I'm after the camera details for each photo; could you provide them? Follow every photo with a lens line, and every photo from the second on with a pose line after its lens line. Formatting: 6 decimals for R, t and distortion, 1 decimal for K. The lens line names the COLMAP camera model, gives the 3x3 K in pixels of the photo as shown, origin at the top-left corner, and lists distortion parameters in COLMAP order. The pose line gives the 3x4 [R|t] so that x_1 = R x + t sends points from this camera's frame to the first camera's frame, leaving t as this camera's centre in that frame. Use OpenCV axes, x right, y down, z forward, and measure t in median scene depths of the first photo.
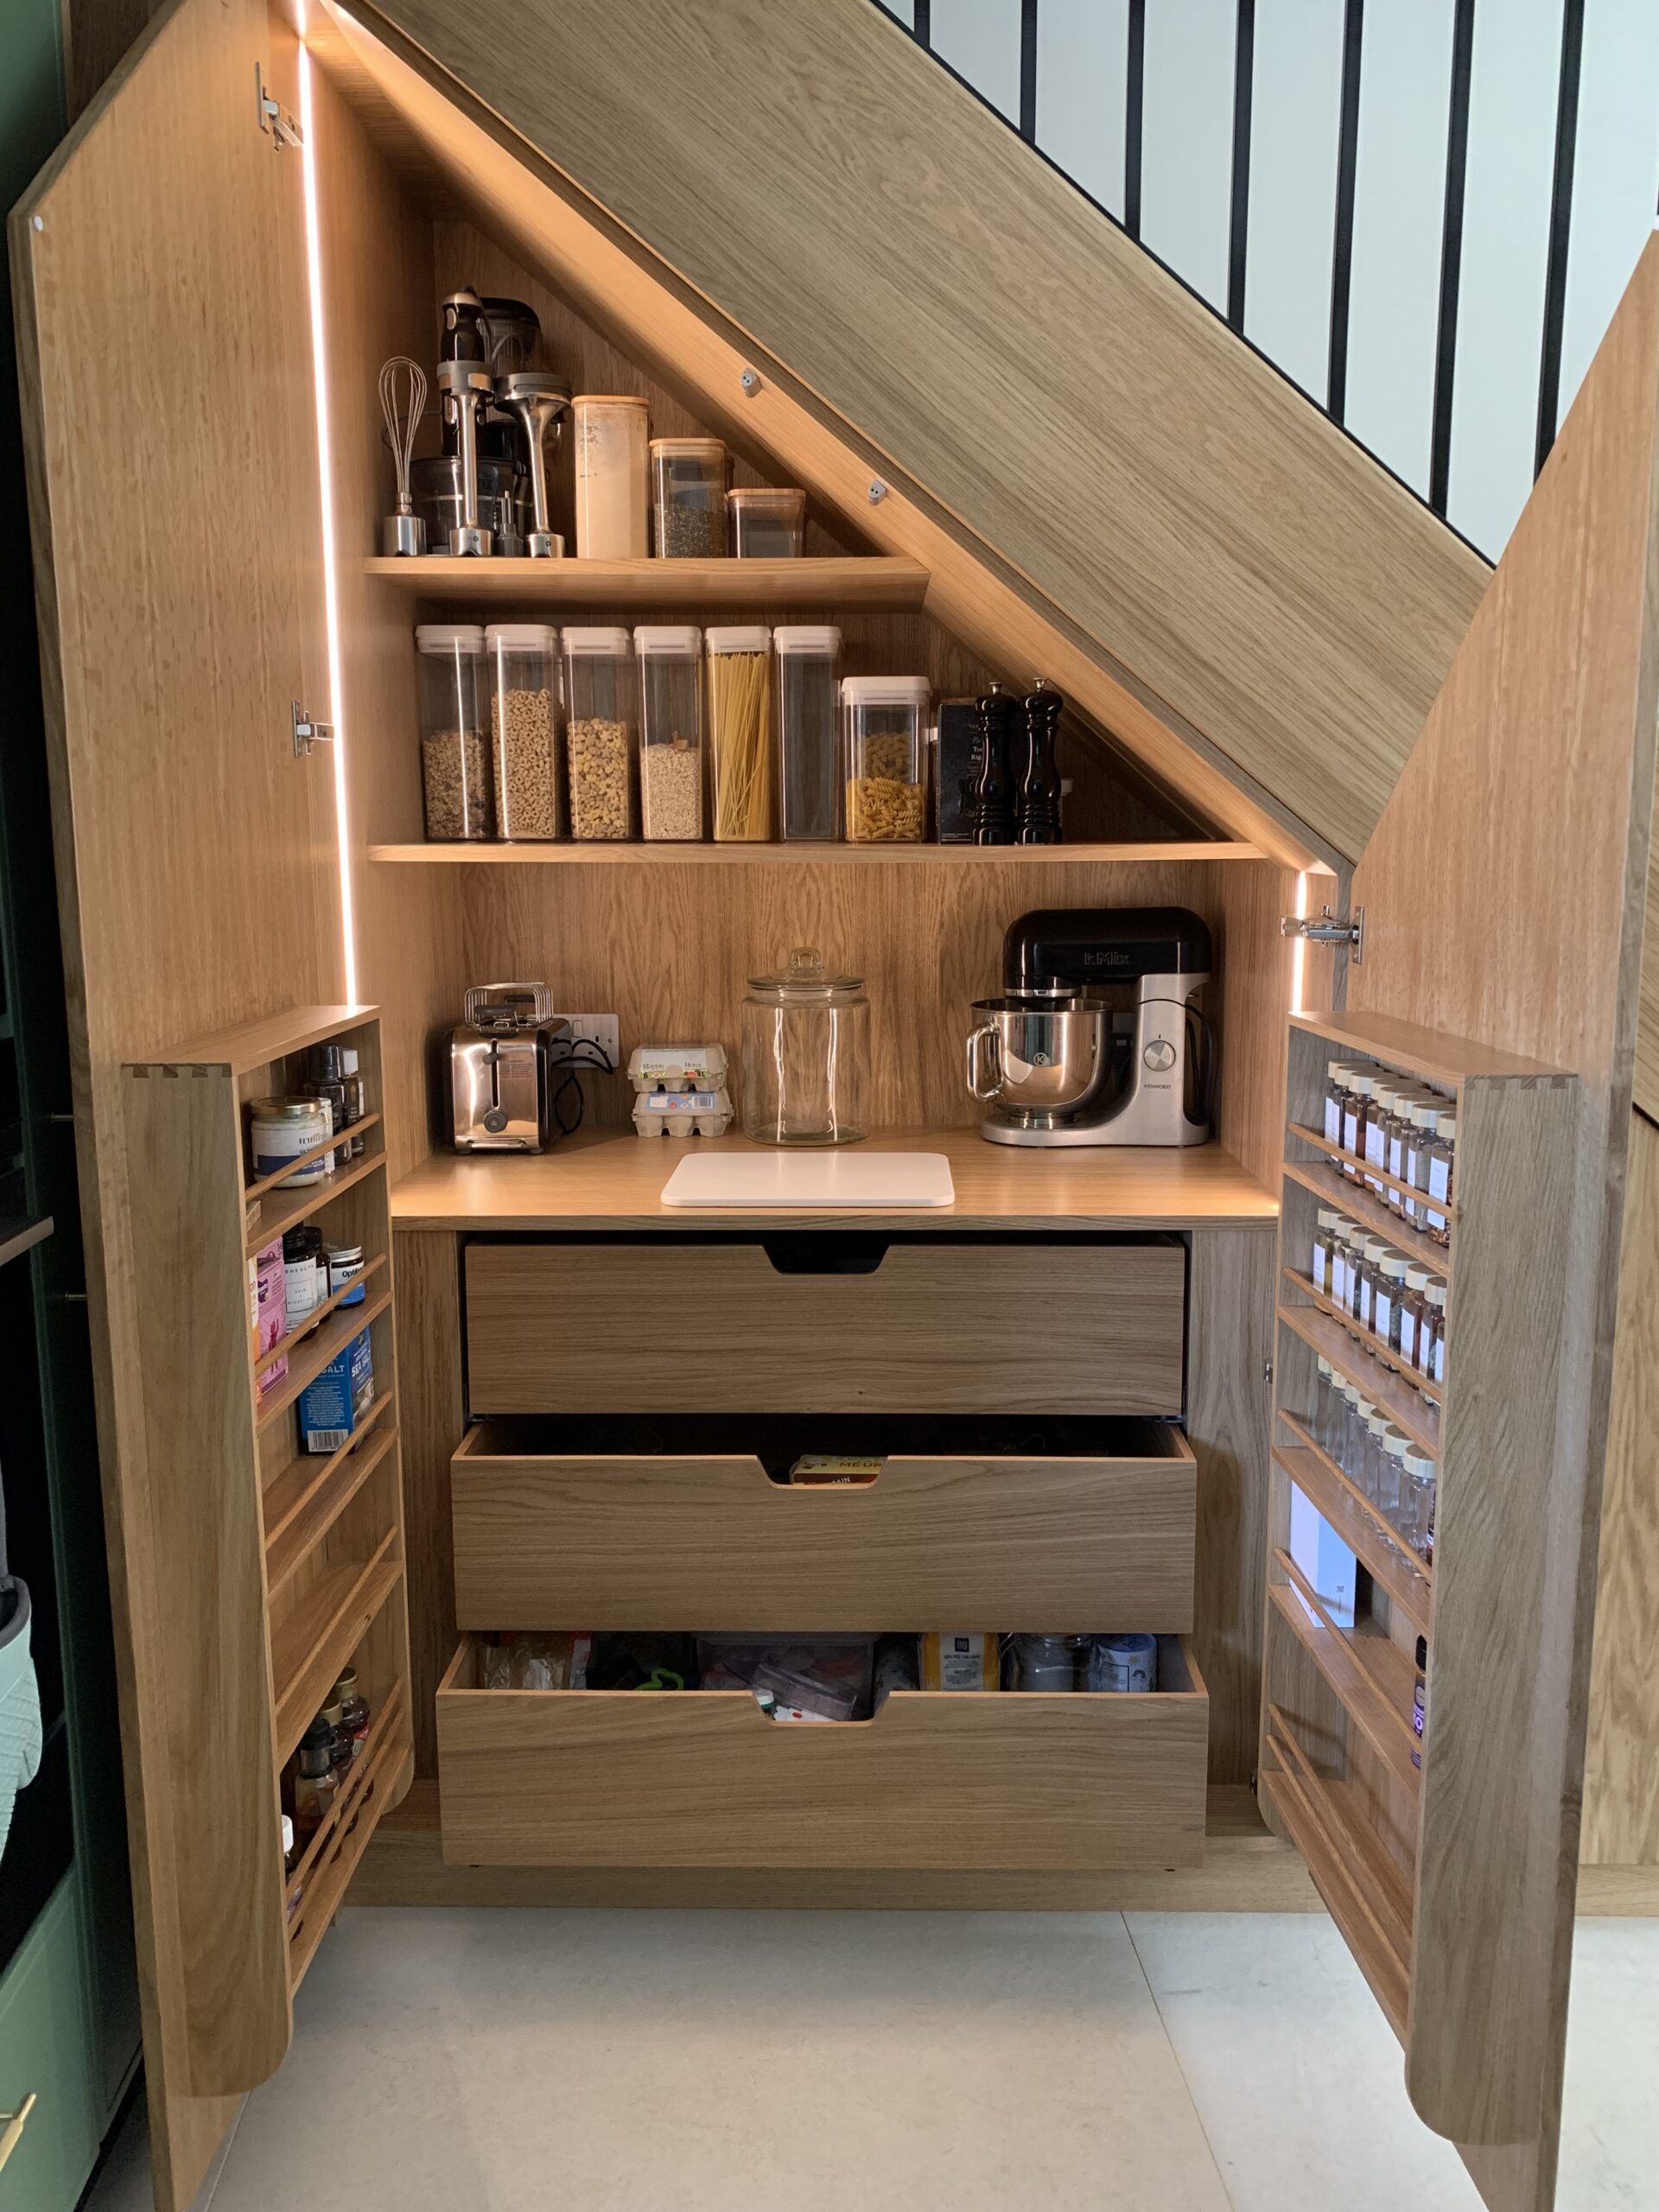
lens RADIAL K [[1691.3, 0, 829.5], [0, 1691.3, 1106.0], [0, 0, 1]] dist [0.037370, -0.004367]
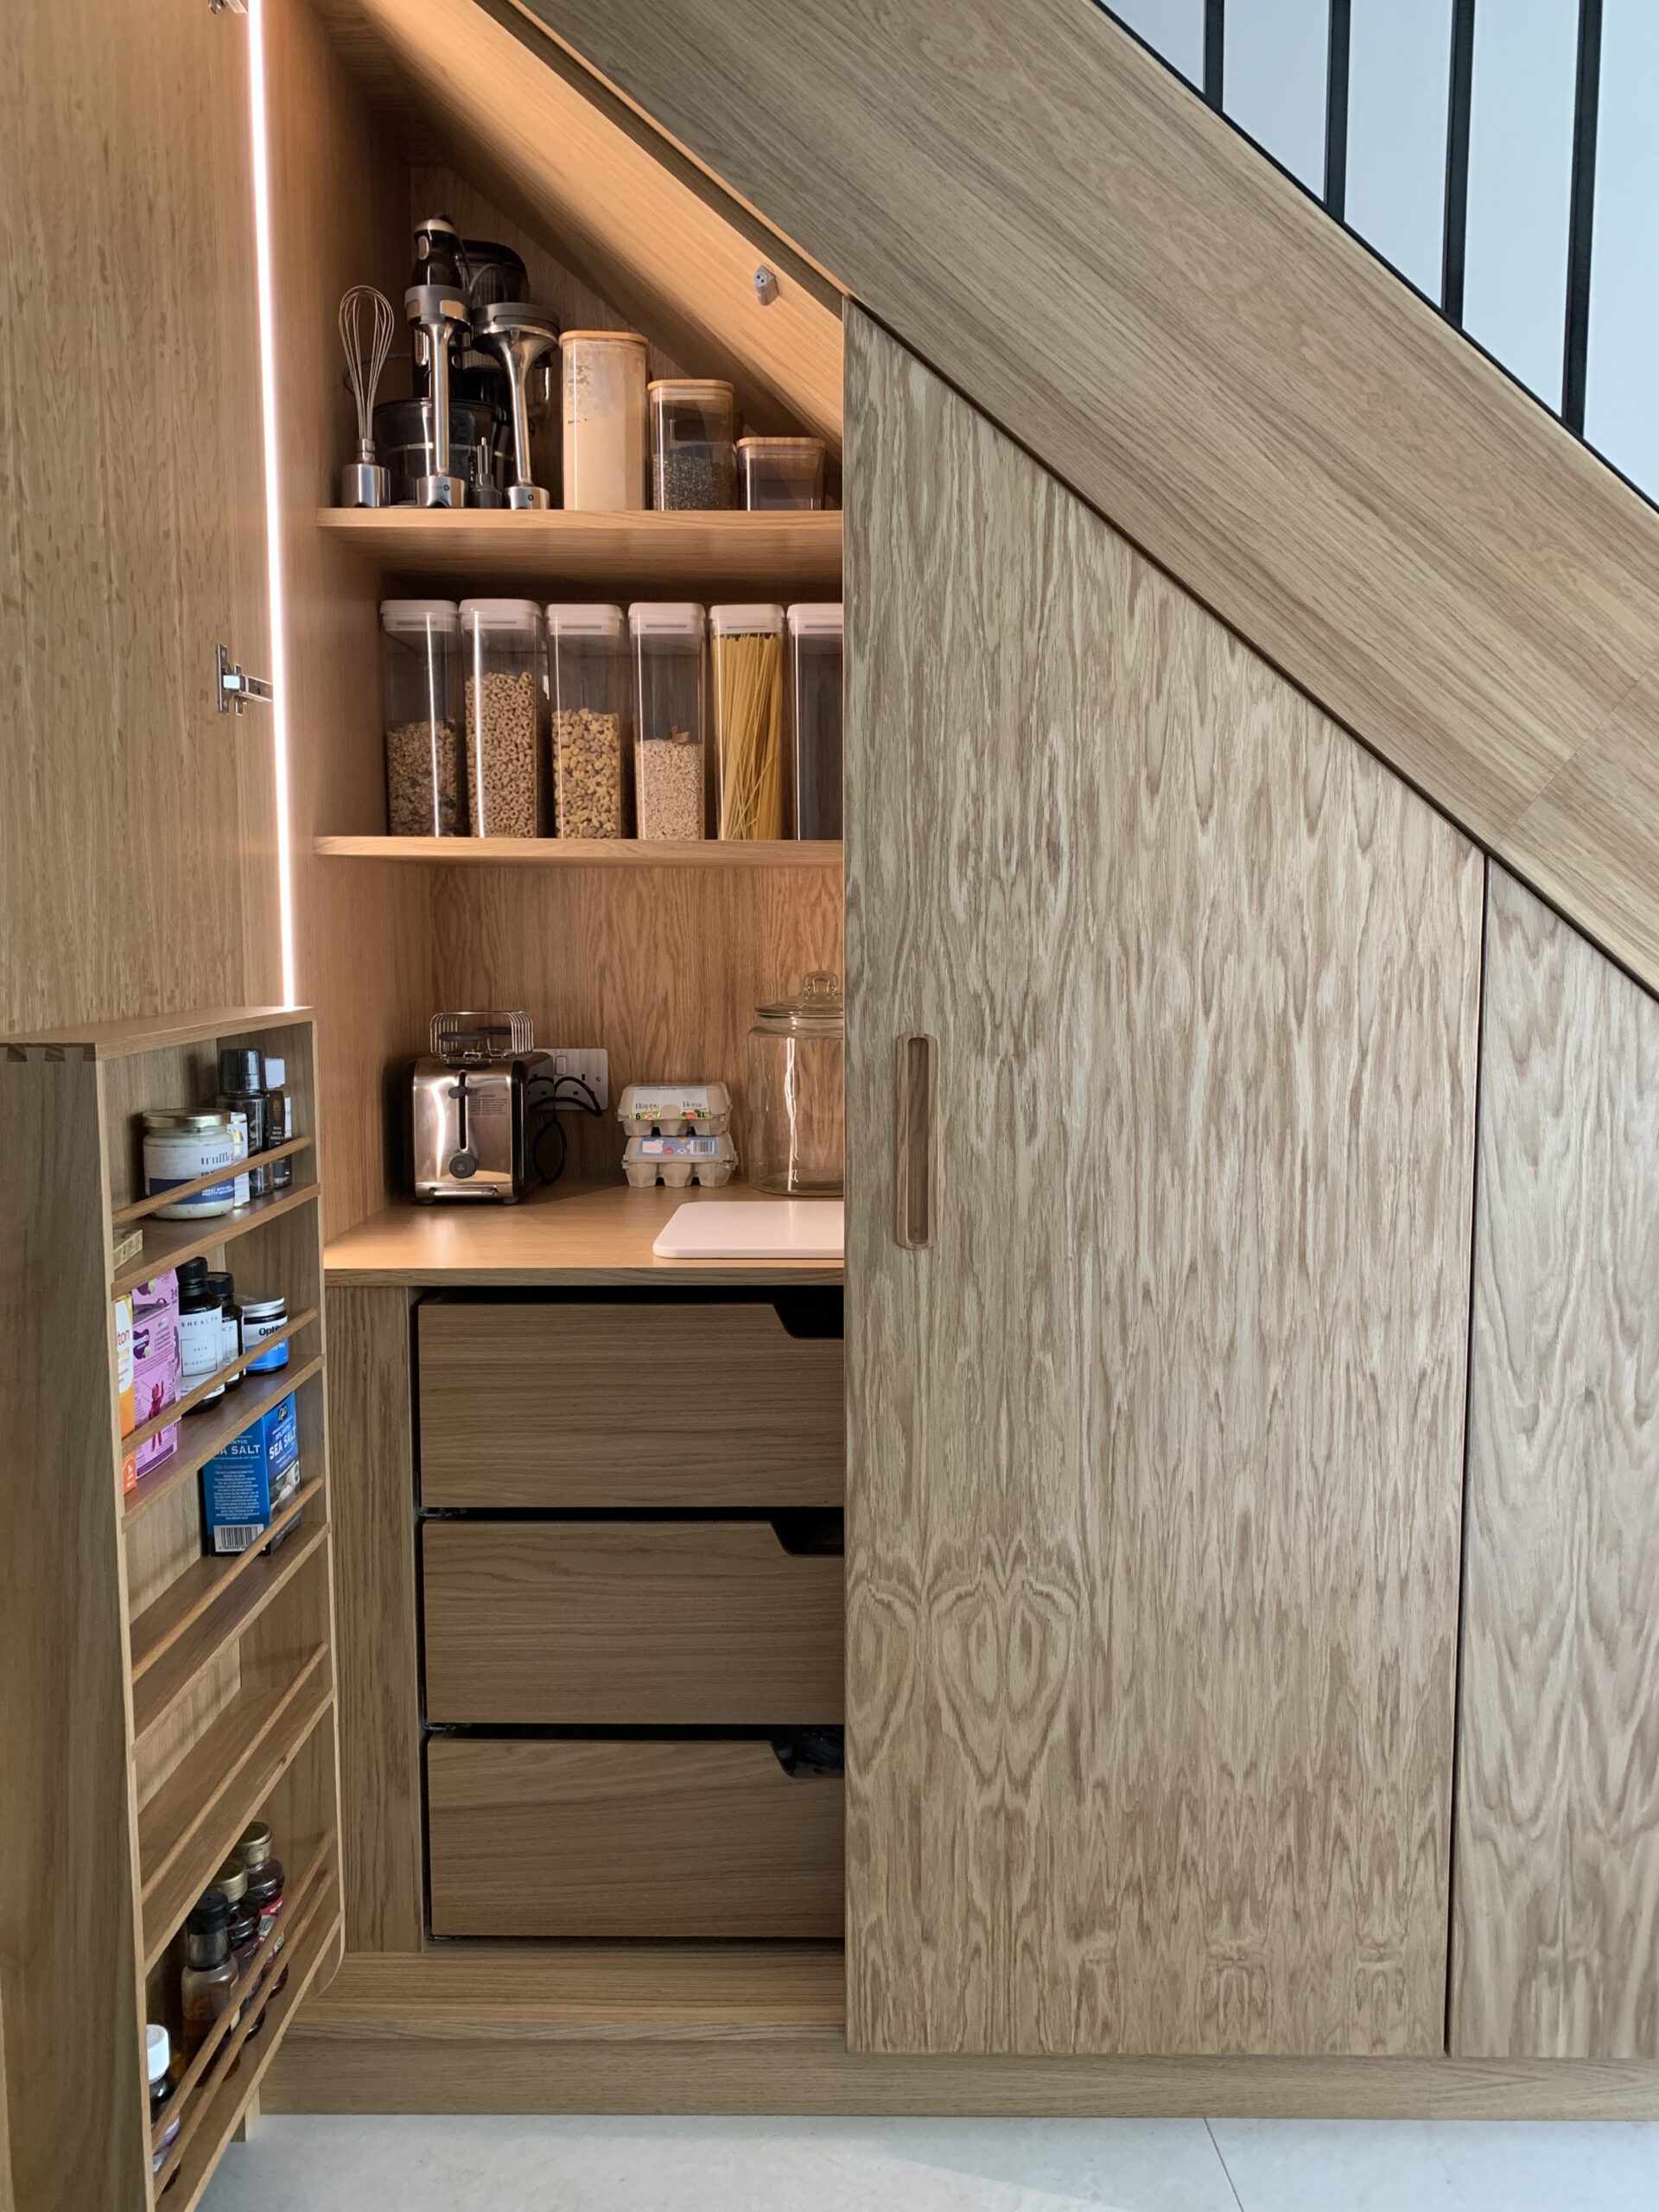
lens RADIAL K [[1719.7, 0, 847.1], [0, 1719.7, 1095.0], [0, 0, 1]] dist [0.027841, -0.011290]
pose [[0.999956, 0.002490, 0.009071, -0.012368], [-0.001946, 0.998227, -0.059495, 0.033871], [-0.009203, 0.059474, 0.998187, 0.159911]]
